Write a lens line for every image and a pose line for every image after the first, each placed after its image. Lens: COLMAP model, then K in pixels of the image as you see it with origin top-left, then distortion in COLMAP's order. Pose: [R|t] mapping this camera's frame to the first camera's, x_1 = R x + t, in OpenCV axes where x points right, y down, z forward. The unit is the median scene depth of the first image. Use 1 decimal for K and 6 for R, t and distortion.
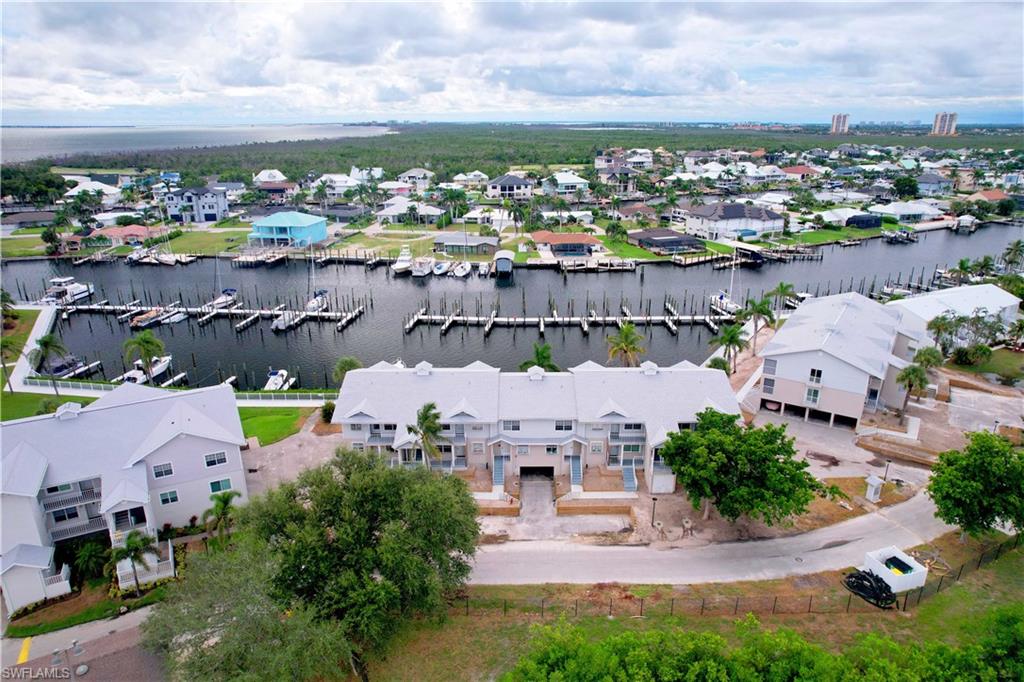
lens RADIAL K [[651.4, 0, 516.5], [0, 651.4, 346.8], [0, 0, 1]] dist [-0.069052, 0.058252]
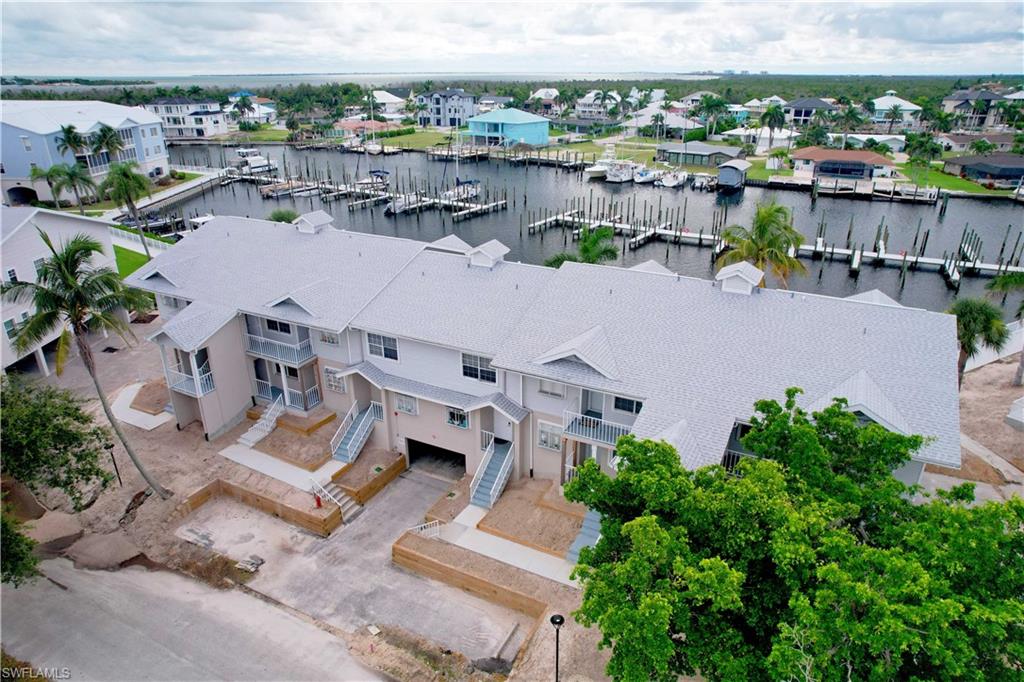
lens RADIAL K [[651.4, 0, 516.5], [0, 651.4, 346.8], [0, 0, 1]] dist [-0.069052, 0.058252]
pose [[0.888019, 0.181860, -0.422313, 0.107267], [-0.152583, 0.982966, 0.102450, 0.022662], [0.433751, -0.026540, 0.900642, 0.240796]]
